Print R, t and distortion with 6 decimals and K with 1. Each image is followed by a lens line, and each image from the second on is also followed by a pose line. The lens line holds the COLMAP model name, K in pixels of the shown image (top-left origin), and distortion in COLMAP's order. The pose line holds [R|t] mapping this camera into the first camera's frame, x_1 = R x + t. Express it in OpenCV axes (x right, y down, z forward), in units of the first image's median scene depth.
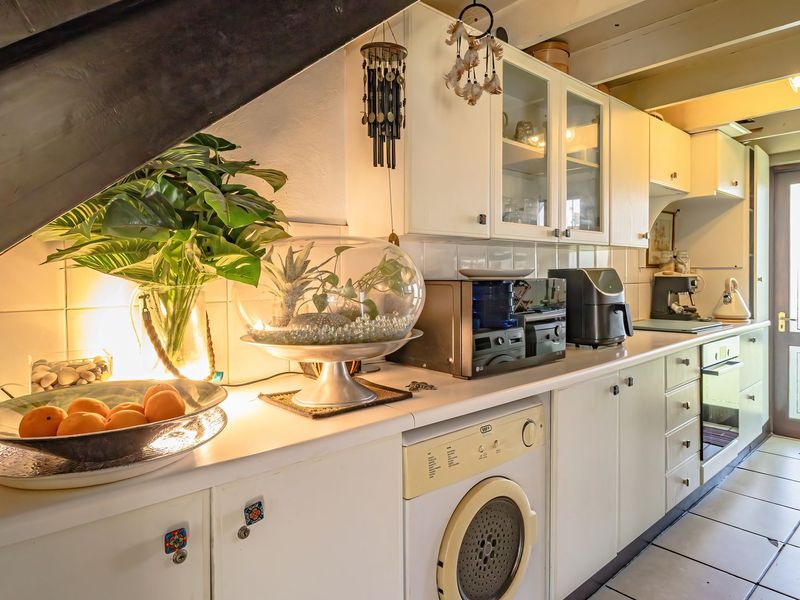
lens RADIAL K [[488.2, 0, 401.9], [0, 488.2, 282.5], [0, 0, 1]] dist [-0.006370, -0.004082]
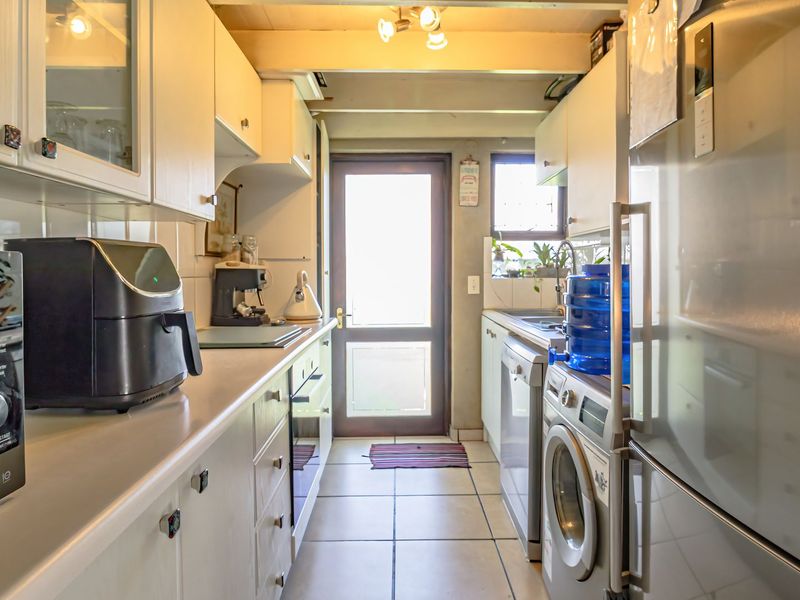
lens RADIAL K [[488.2, 0, 401.9], [0, 488.2, 282.5], [0, 0, 1]] dist [-0.006370, -0.004082]
pose [[0.638937, -0.010782, 0.769183, 0.137531], [0.009835, 0.999935, 0.005846, 0.007664], [-0.769196, 0.003830, 0.639002, 0.326103]]
